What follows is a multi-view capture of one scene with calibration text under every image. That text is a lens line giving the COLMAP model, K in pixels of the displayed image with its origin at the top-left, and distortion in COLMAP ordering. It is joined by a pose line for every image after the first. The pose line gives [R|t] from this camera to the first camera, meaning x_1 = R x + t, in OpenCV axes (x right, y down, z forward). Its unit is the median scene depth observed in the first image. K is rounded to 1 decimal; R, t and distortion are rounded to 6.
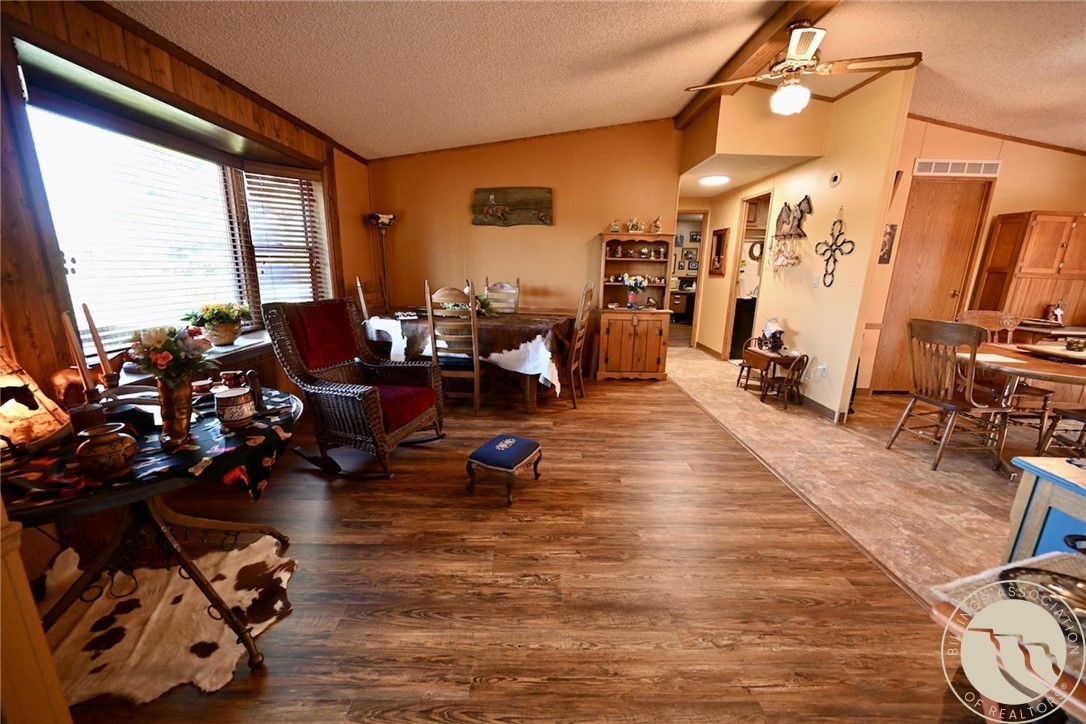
lens RADIAL K [[423.7, 0, 544.5], [0, 423.7, 363.7], [0, 0, 1]] dist [-0.000779, 0.000166]
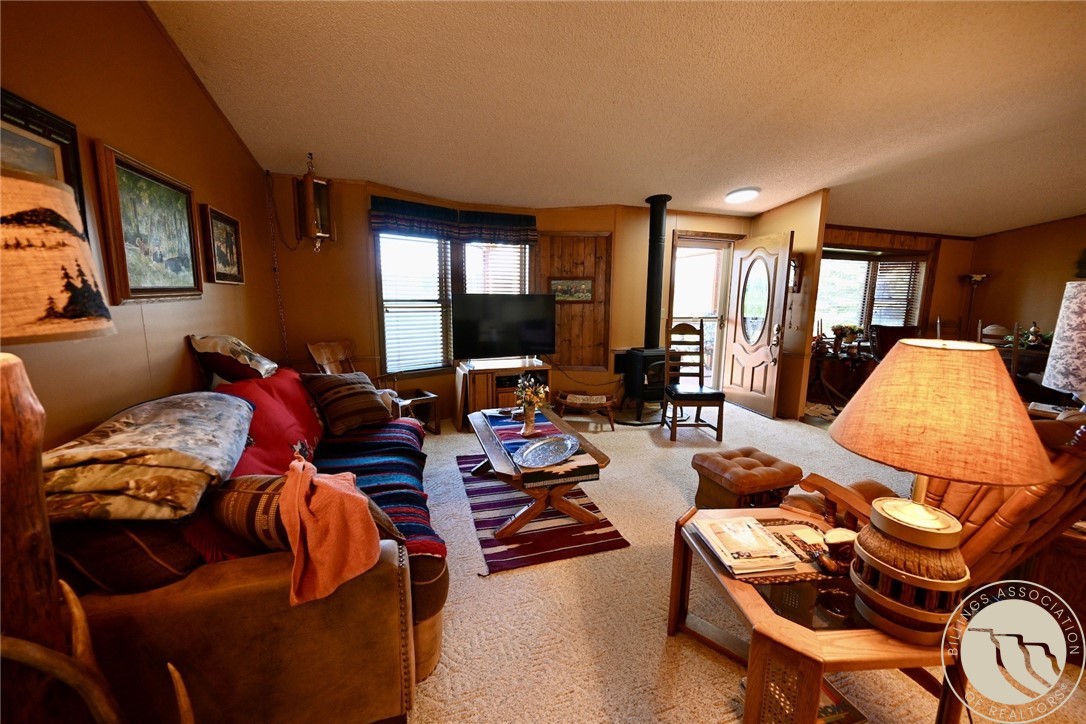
lens RADIAL K [[423.7, 0, 546.4], [0, 423.7, 357.9], [0, 0, 1]] dist [-0.000779, 0.000166]
pose [[0.316665, 0.131970, -0.939312, 0.728713], [-0.228352, 0.971756, 0.059545, 0.224566], [0.920640, 0.195638, 0.337856, -1.033481]]
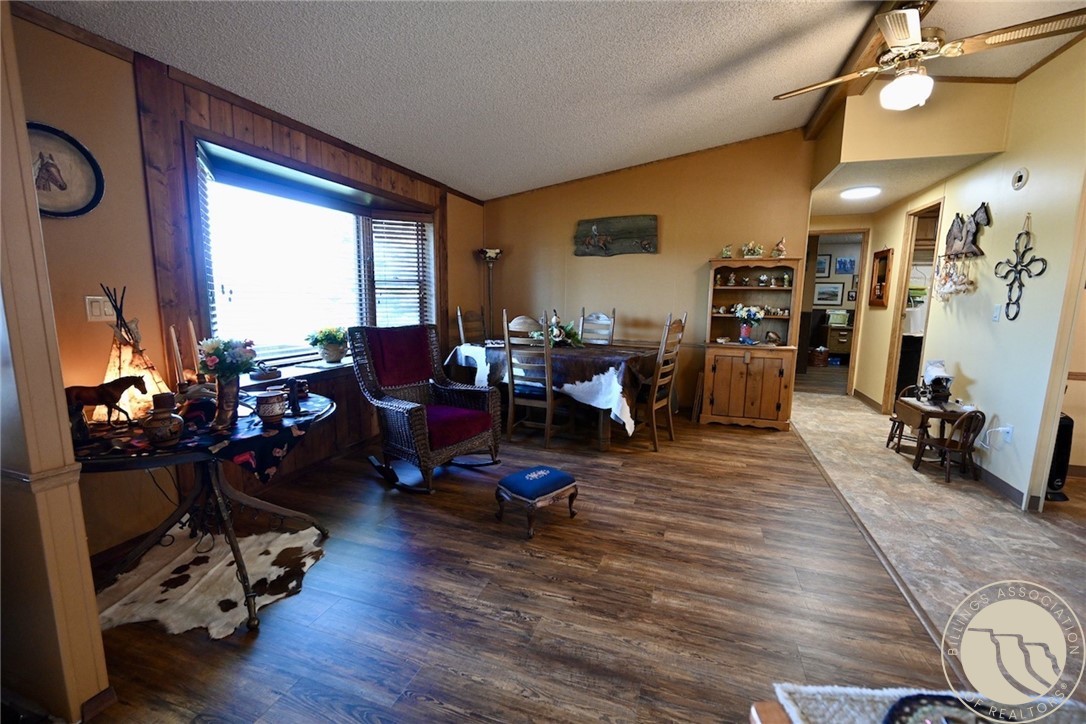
lens RADIAL K [[452.0, 0, 545.6], [0, 452.0, 359.8], [0, 0, 1]] dist [-0.002593, 0.000414]
pose [[0.943530, 0.039866, -0.328879, 0.183208], [-0.070373, 0.994196, -0.081381, 0.008388], [0.323725, 0.099930, 0.940859, 0.006070]]
